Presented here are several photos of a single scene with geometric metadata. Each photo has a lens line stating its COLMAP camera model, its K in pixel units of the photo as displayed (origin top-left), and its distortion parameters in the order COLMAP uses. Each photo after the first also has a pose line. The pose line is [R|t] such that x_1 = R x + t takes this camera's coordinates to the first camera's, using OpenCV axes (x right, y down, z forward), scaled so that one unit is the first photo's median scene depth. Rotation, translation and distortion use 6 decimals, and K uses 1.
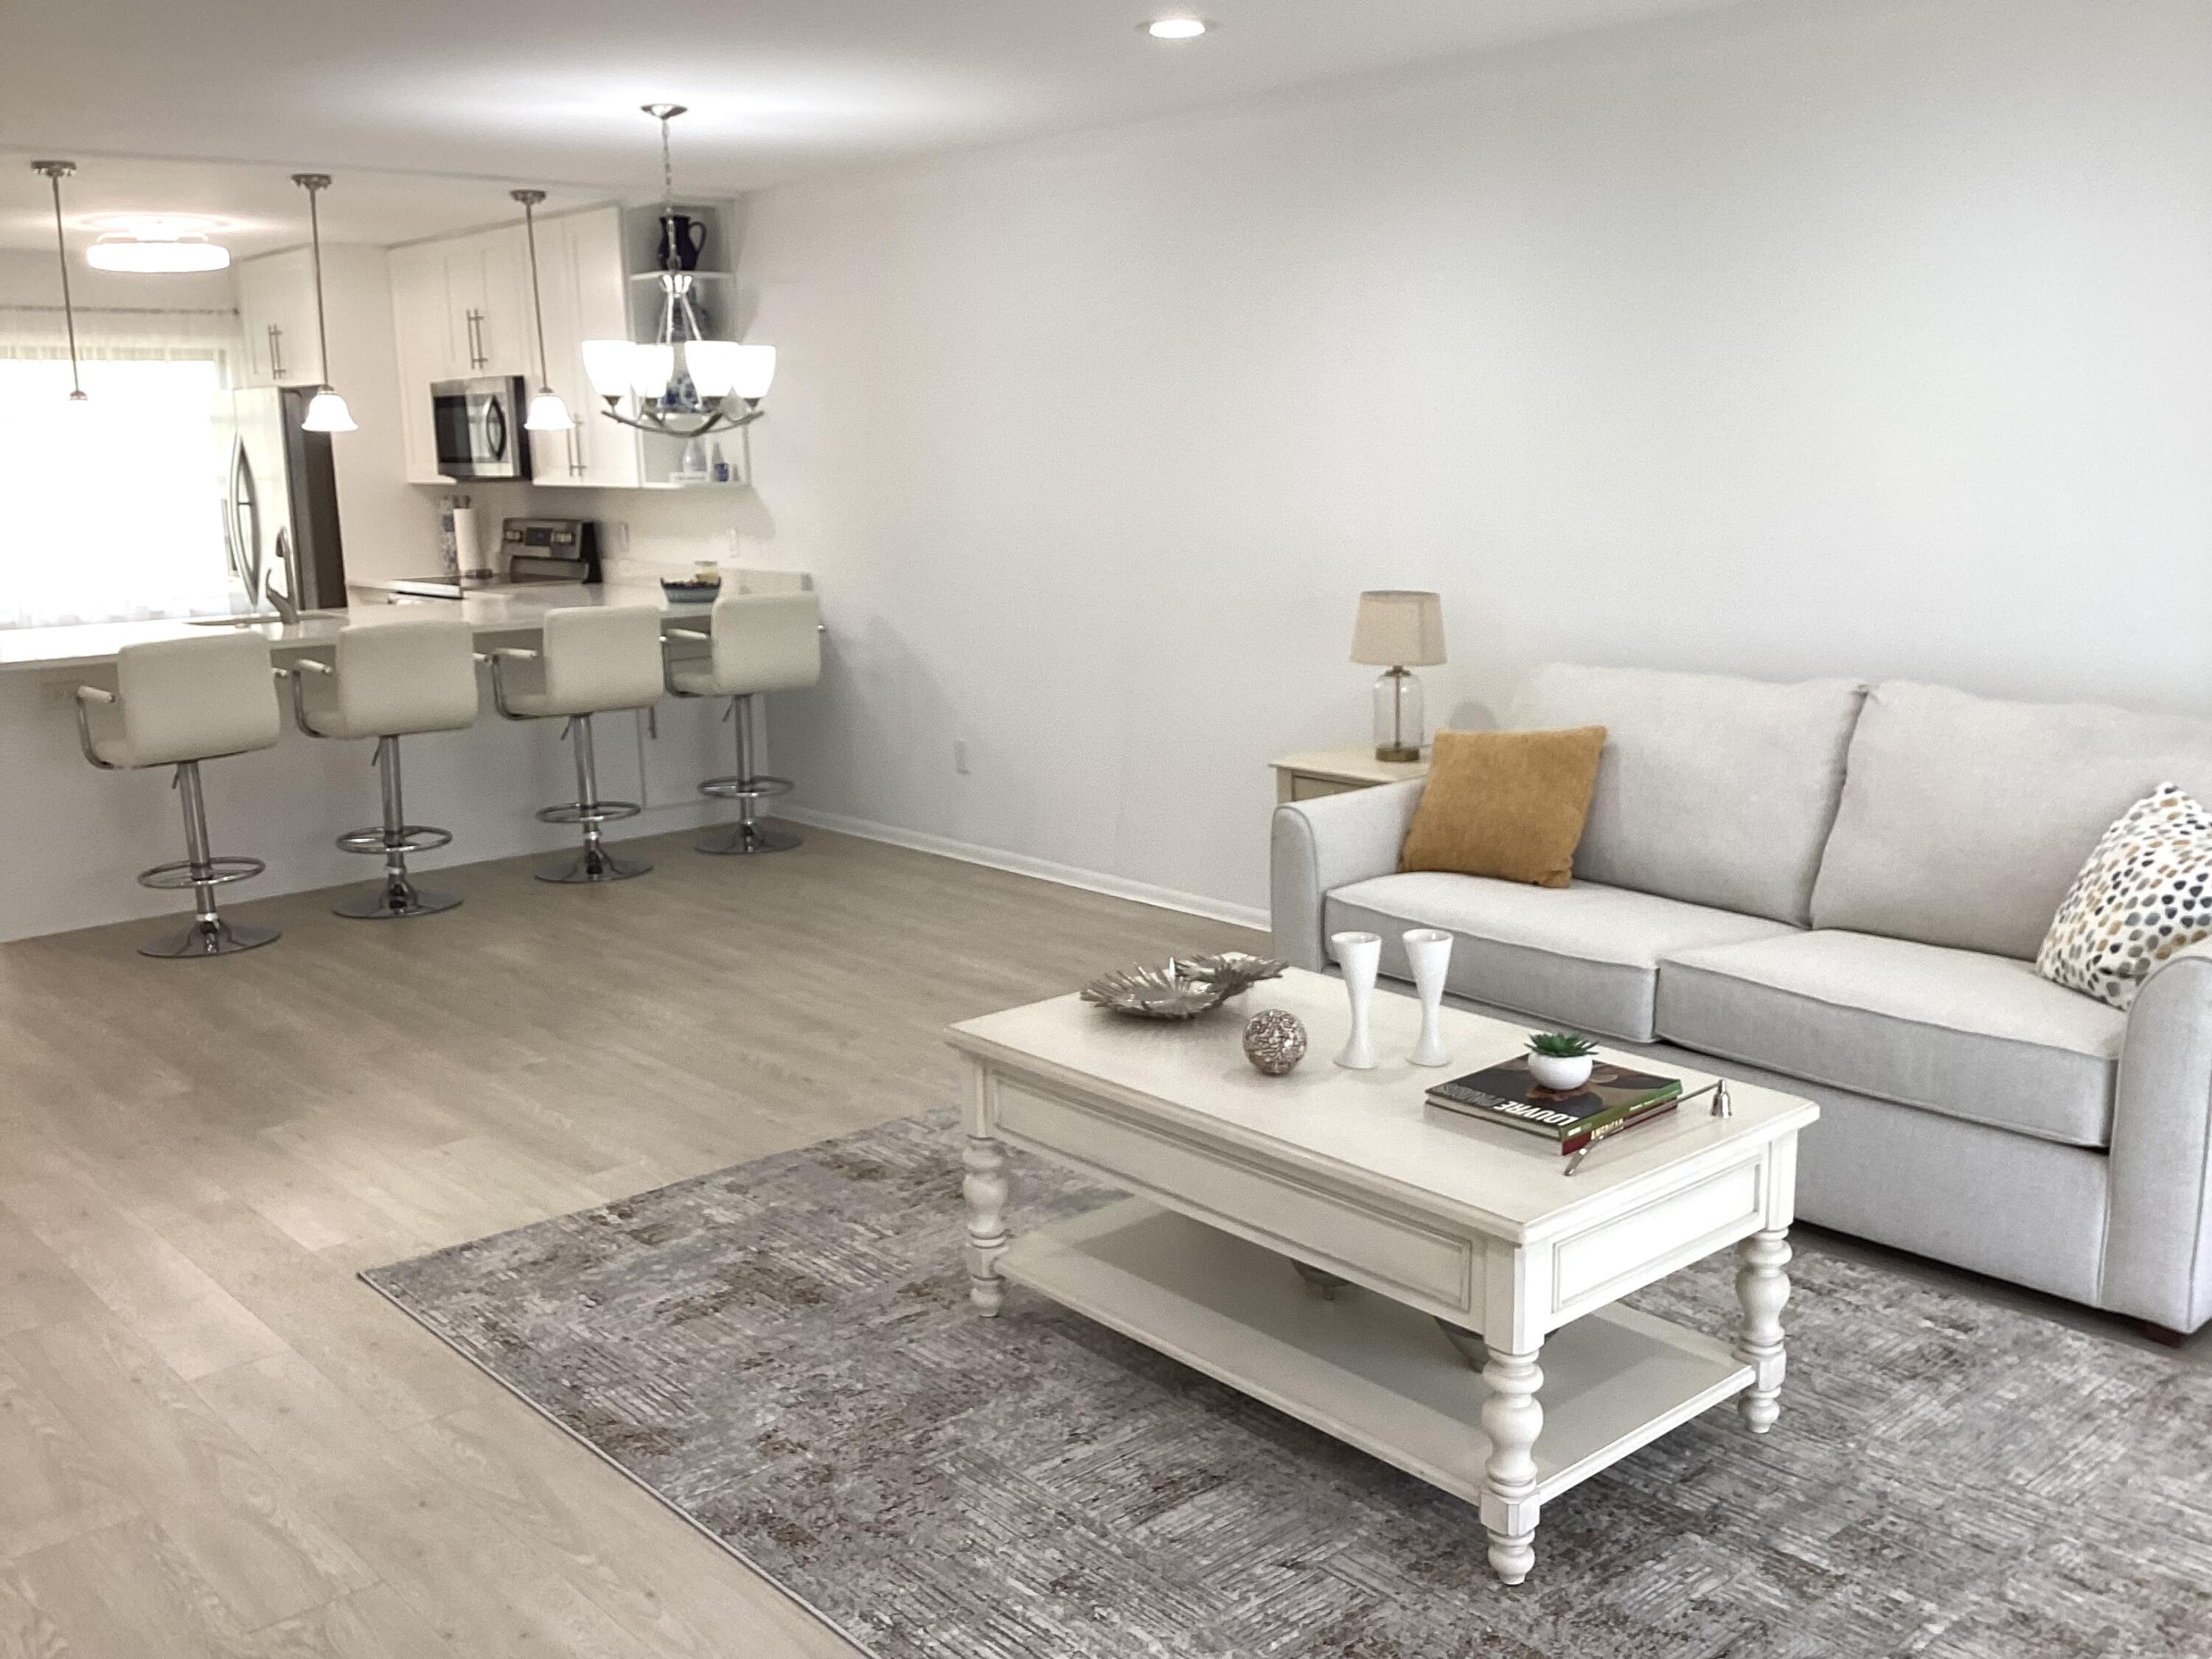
lens RADIAL K [[1994.6, 0, 1112.8], [0, 1994.6, 825.2], [0, 0, 1]] dist [0.068905, -0.079926]
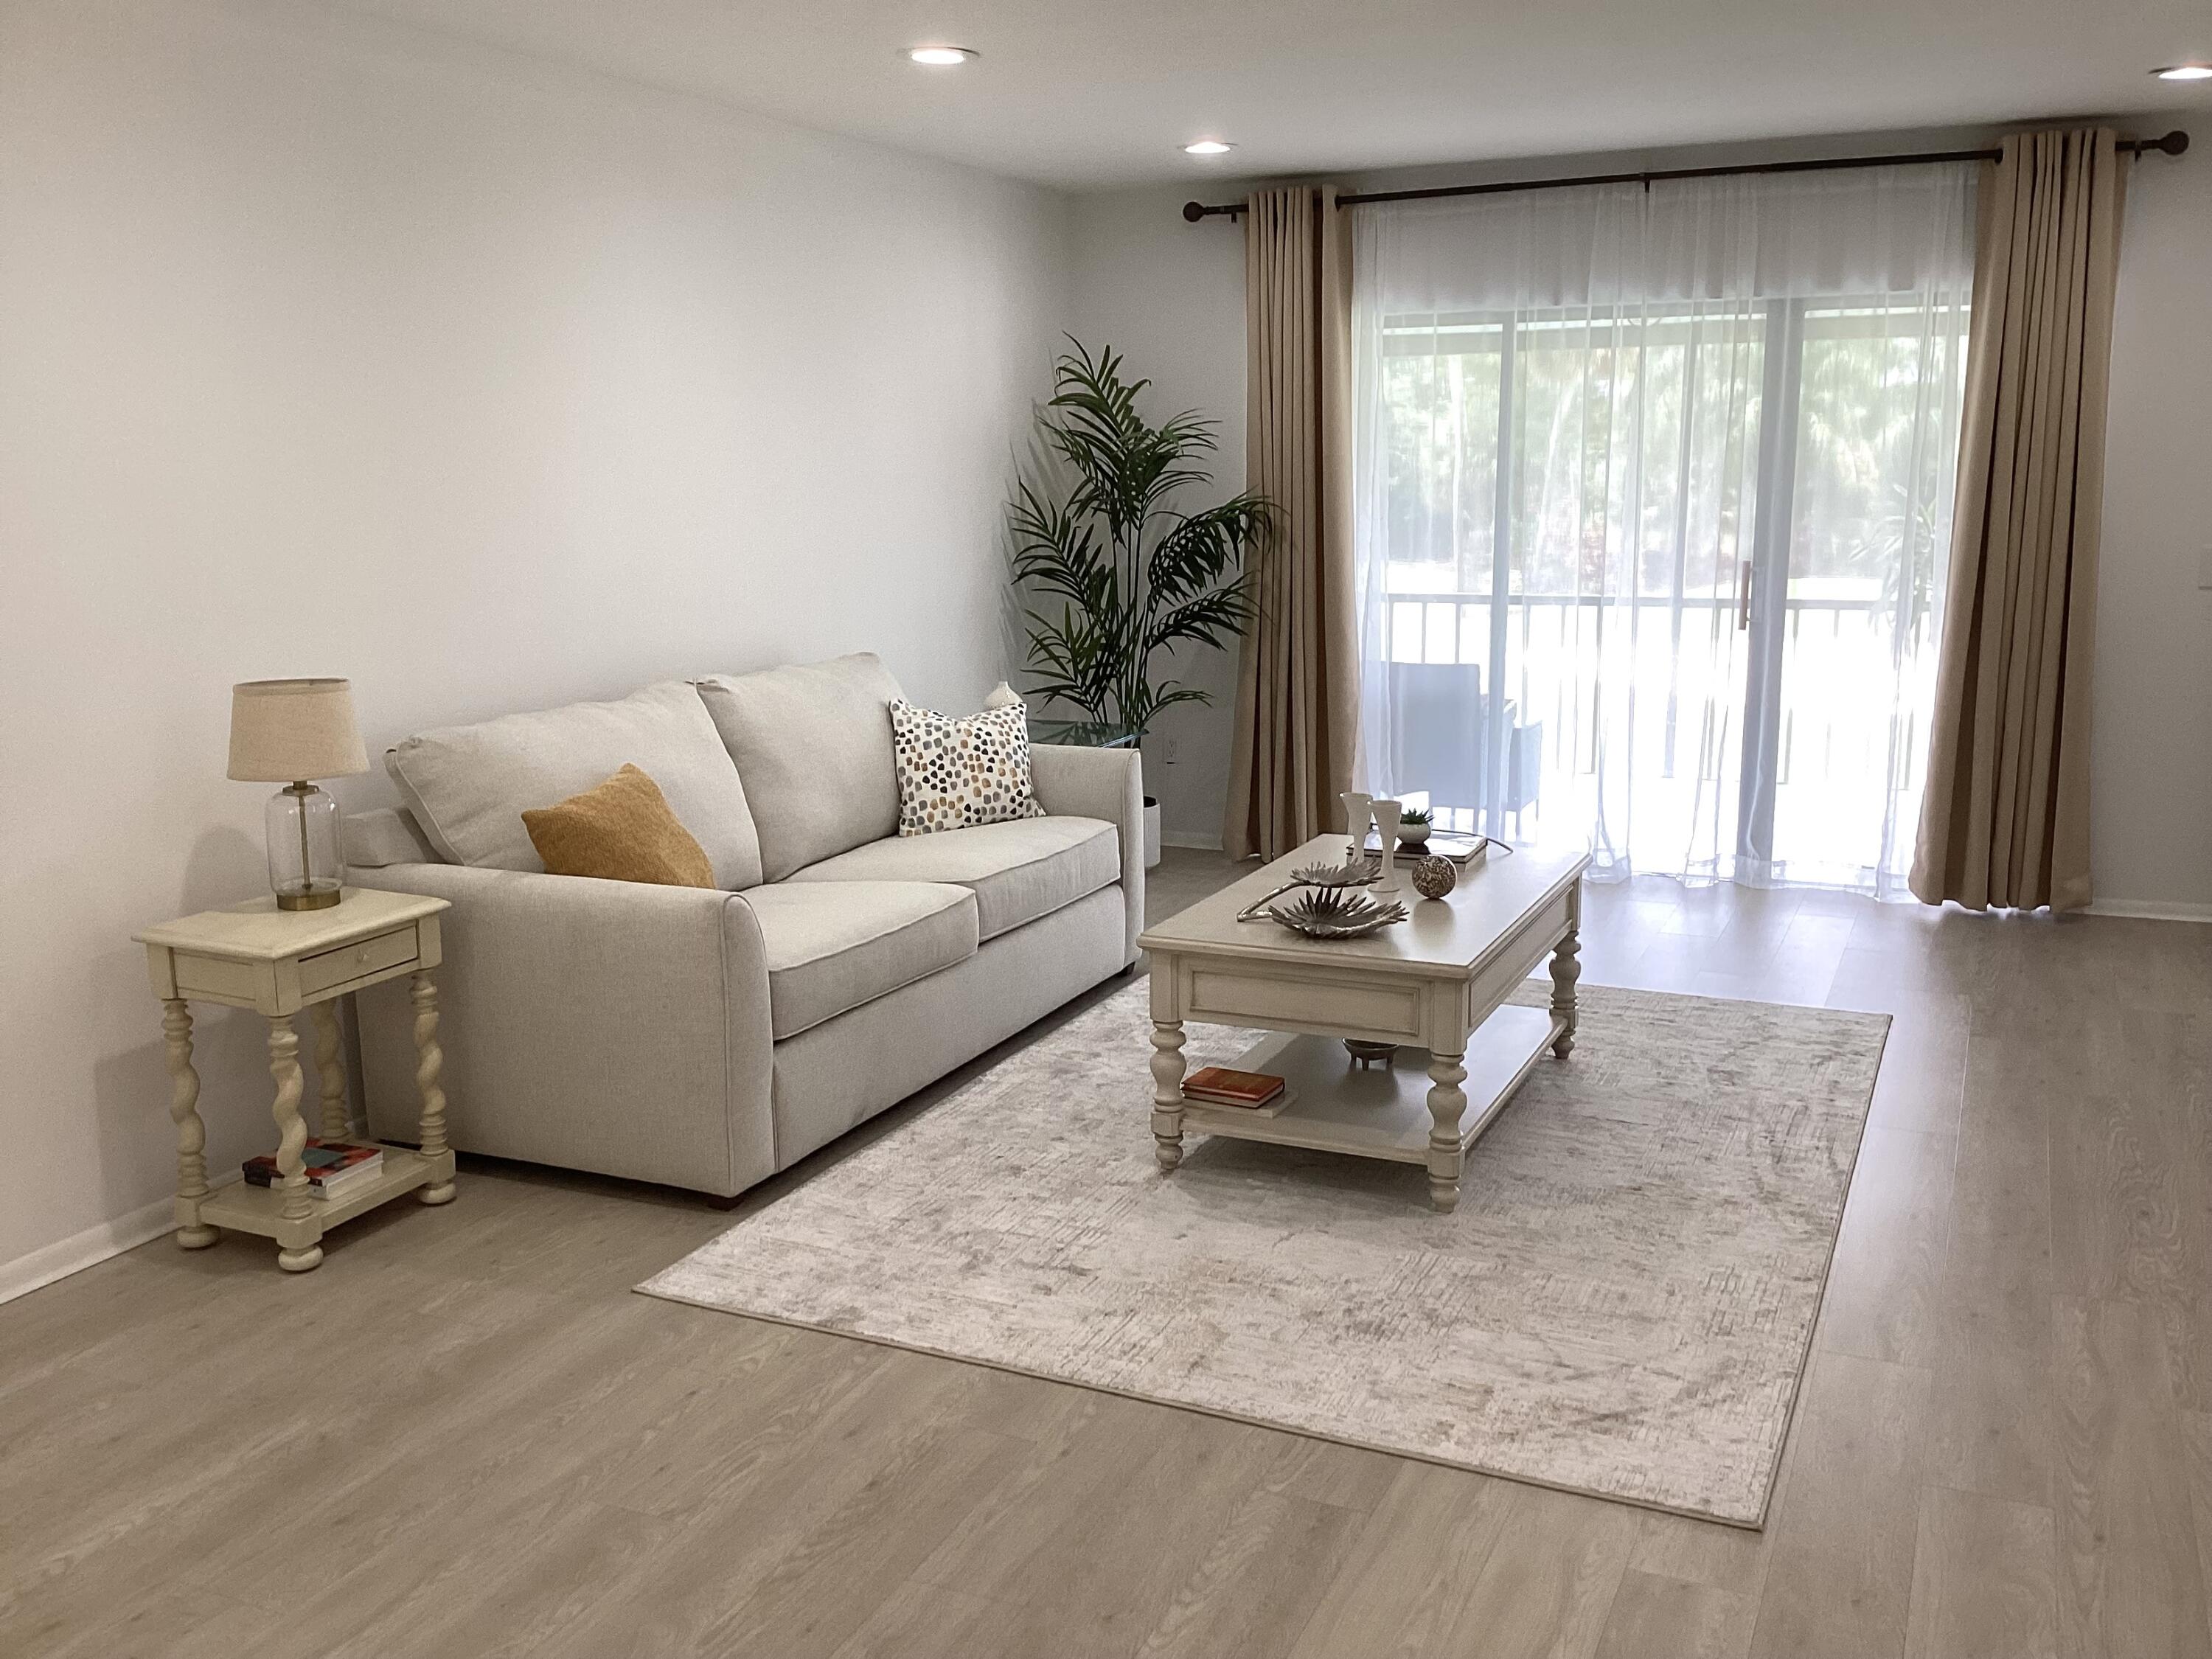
lens RADIAL K [[1994.6, 0, 1104.3], [0, 1994.6, 832.5], [0, 0, 1]] dist [0.068905, -0.079926]
pose [[-0.402014, -0.153218, 0.902723, -0.544507], [0.192726, 0.949654, 0.247011, -0.157339], [-0.895121, 0.273280, -0.352245, 0.835383]]
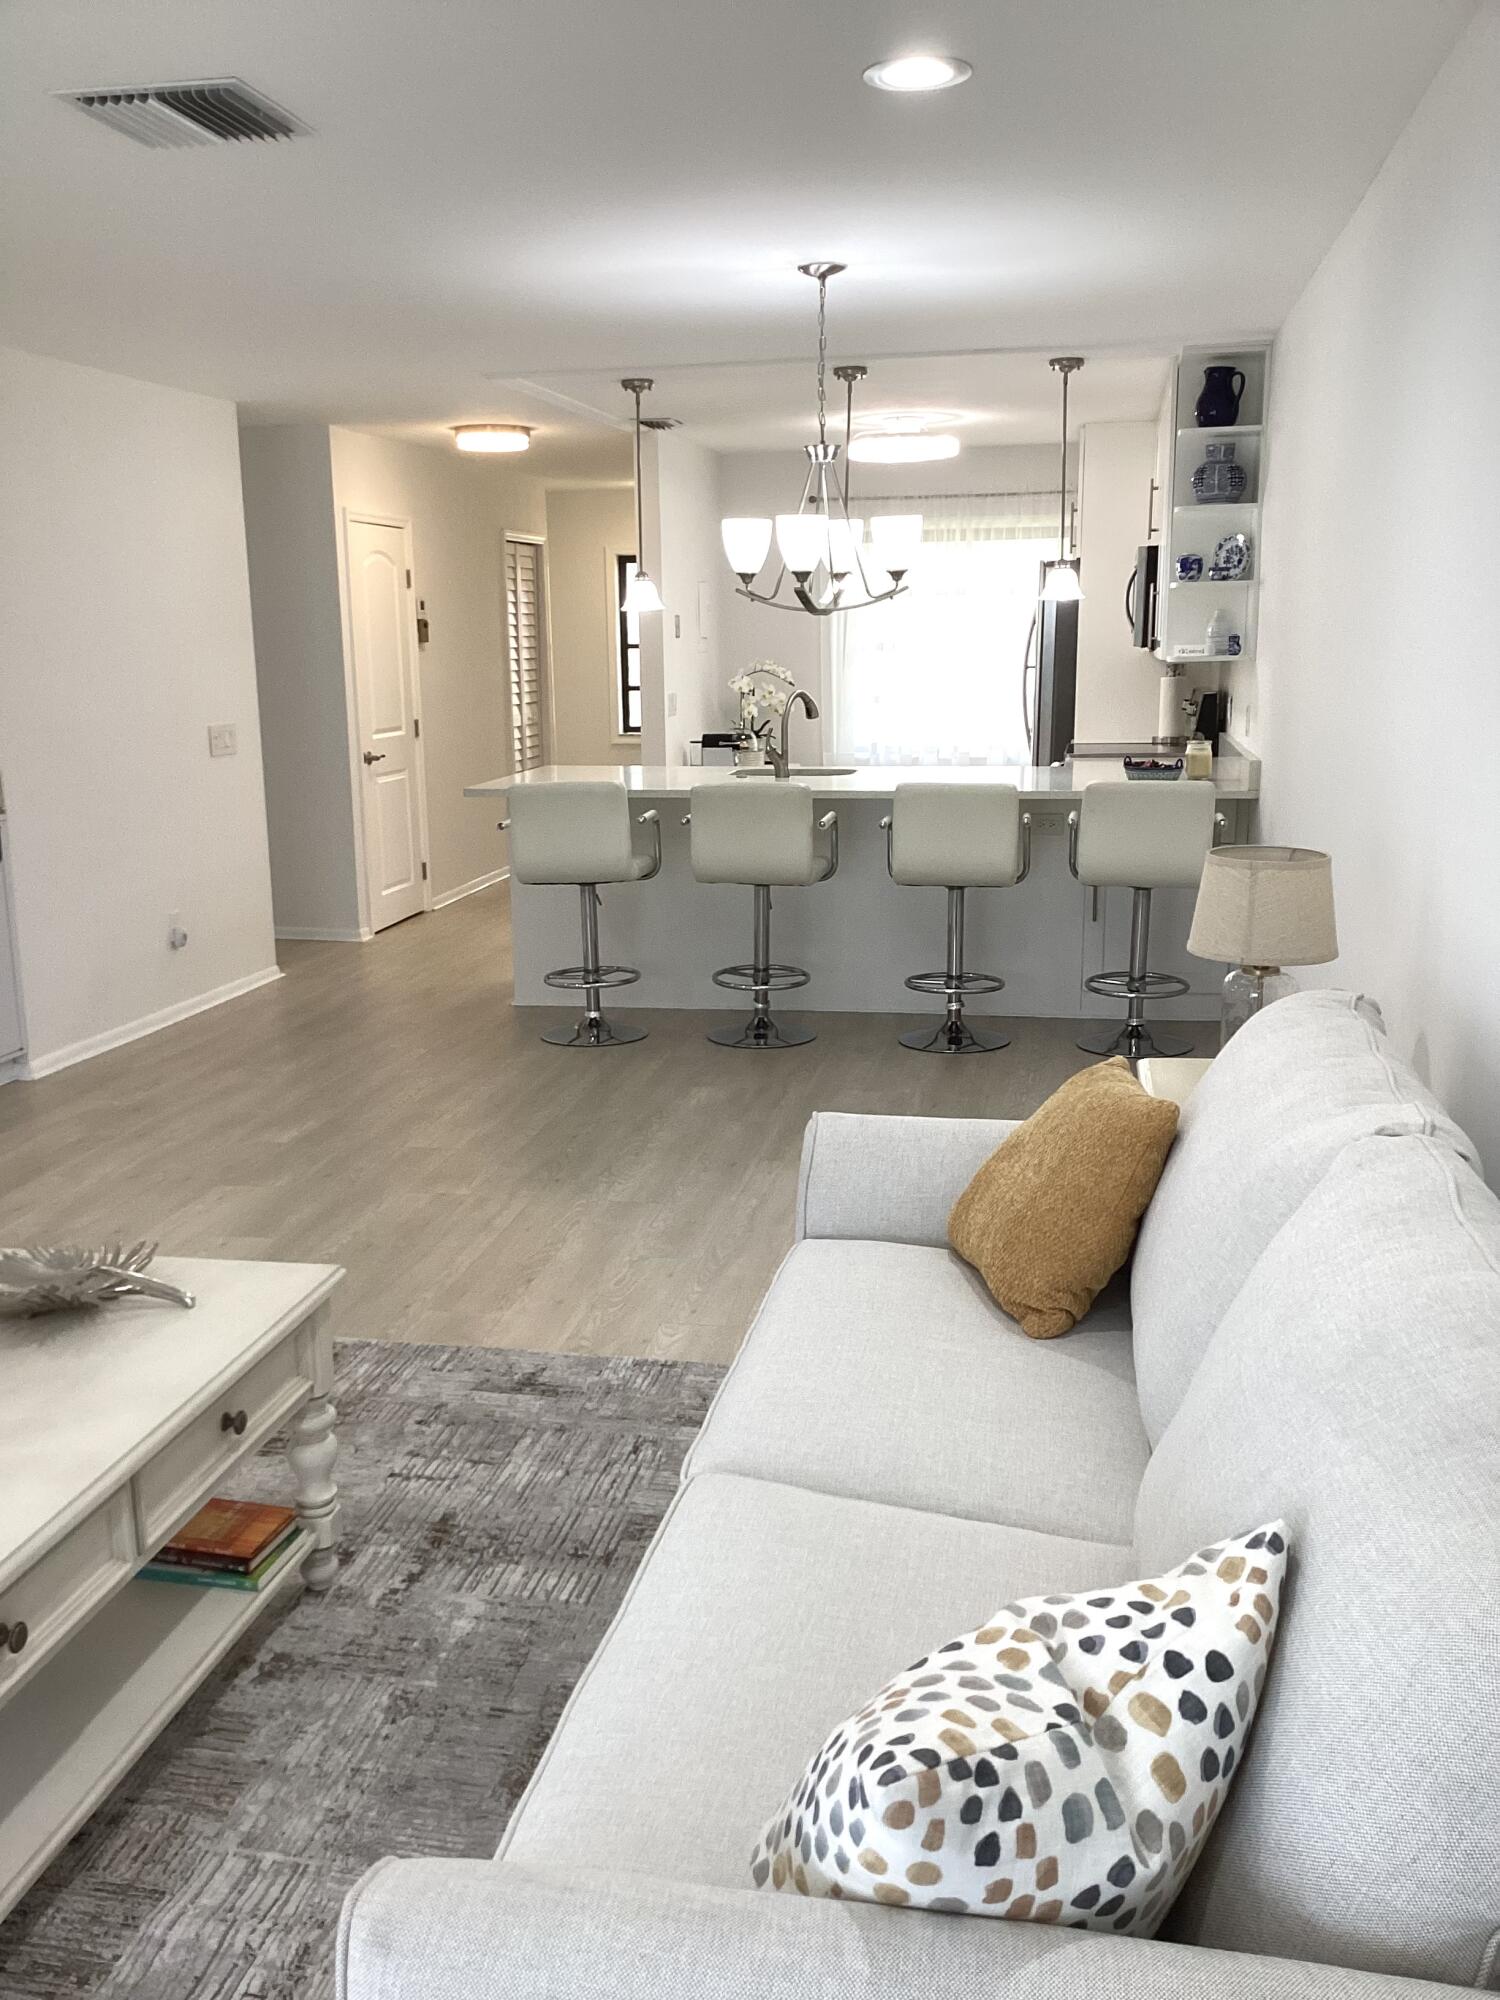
lens RADIAL K [[1803.4, 0, 759.7], [0, 1803.4, 1015.1], [0, 0, 1]] dist [0.068905, -0.079926]
pose [[0.616787, 0.179301, -0.766437, 0.433149], [-0.150829, 0.982589, 0.108489, -0.085234], [0.772545, 0.048686, 0.633091, 0.396262]]
